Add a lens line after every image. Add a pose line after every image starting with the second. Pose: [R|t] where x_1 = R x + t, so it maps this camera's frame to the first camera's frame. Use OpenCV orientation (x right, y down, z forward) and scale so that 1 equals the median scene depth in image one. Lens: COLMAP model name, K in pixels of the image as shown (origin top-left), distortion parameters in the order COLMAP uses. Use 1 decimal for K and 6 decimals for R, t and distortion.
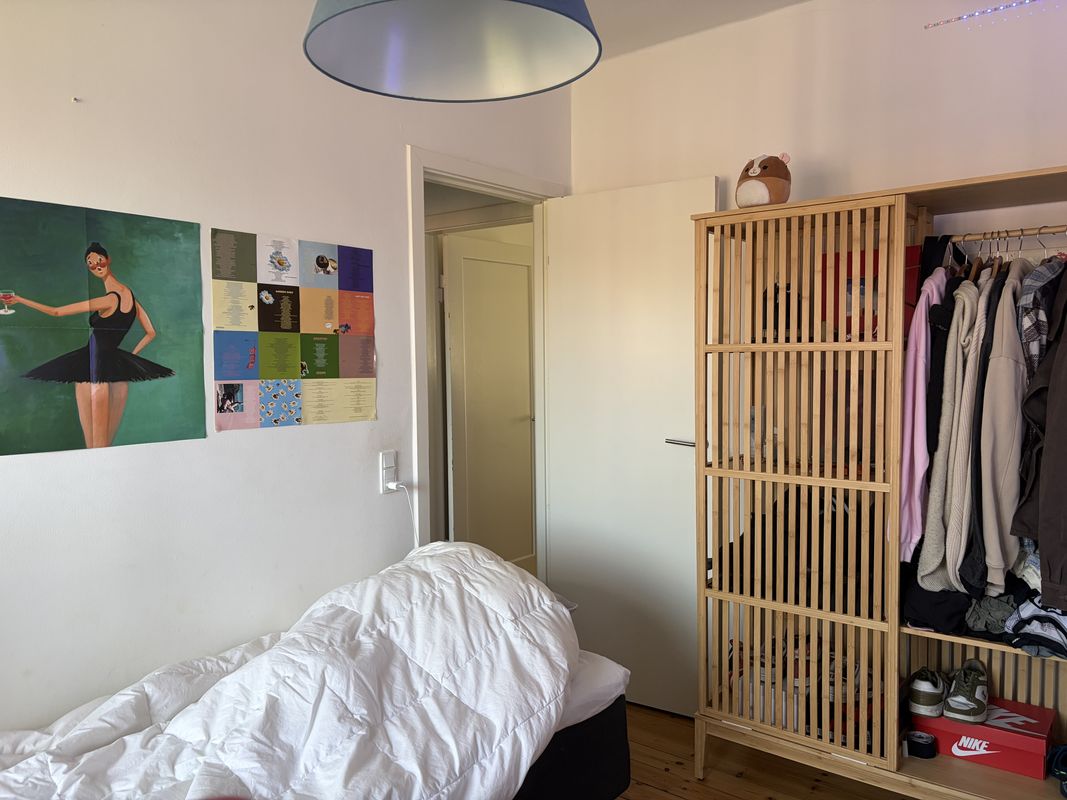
lens RADIAL K [[795.7, 0, 533.5], [0, 795.7, 400.0], [0, 0, 1]] dist [0.076315, -0.109291]
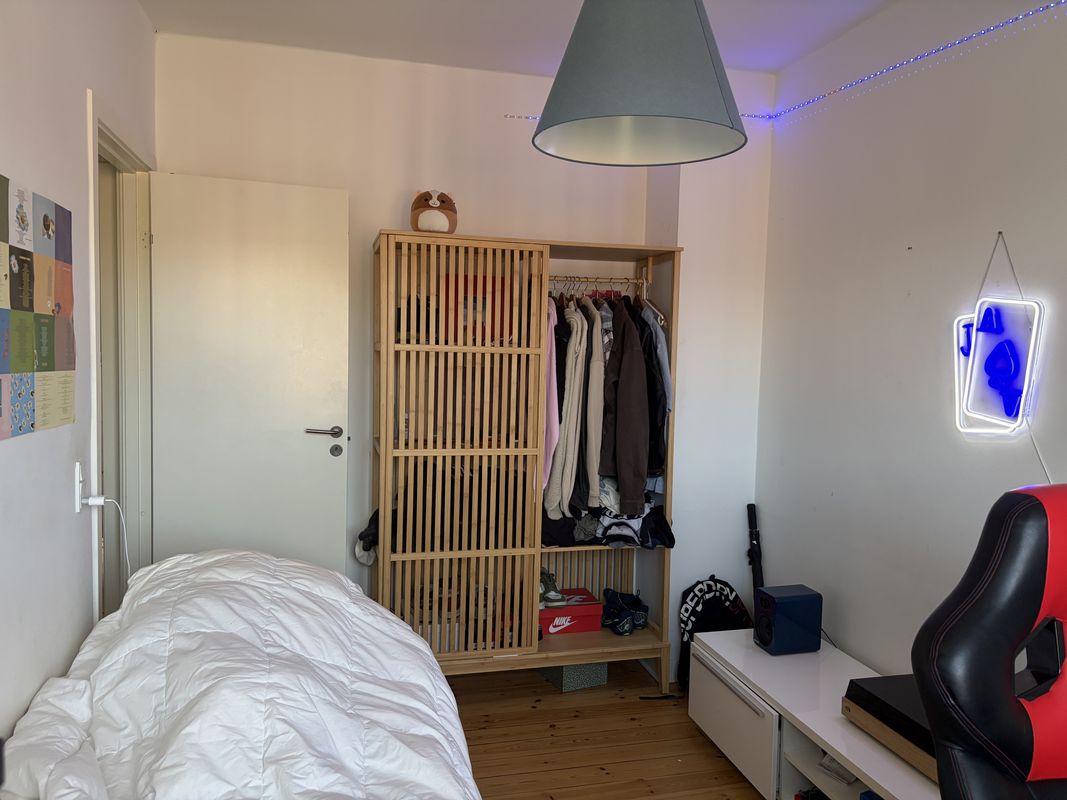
lens RADIAL K [[795.7, 0, 533.5], [0, 795.7, 400.0], [0, 0, 1]] dist [0.076315, -0.109291]
pose [[0.602027, -0.024662, 0.798095, -0.641019], [0.014546, 0.999696, 0.019919, -0.008467], [-0.798343, -0.000382, 0.602203, 0.154912]]
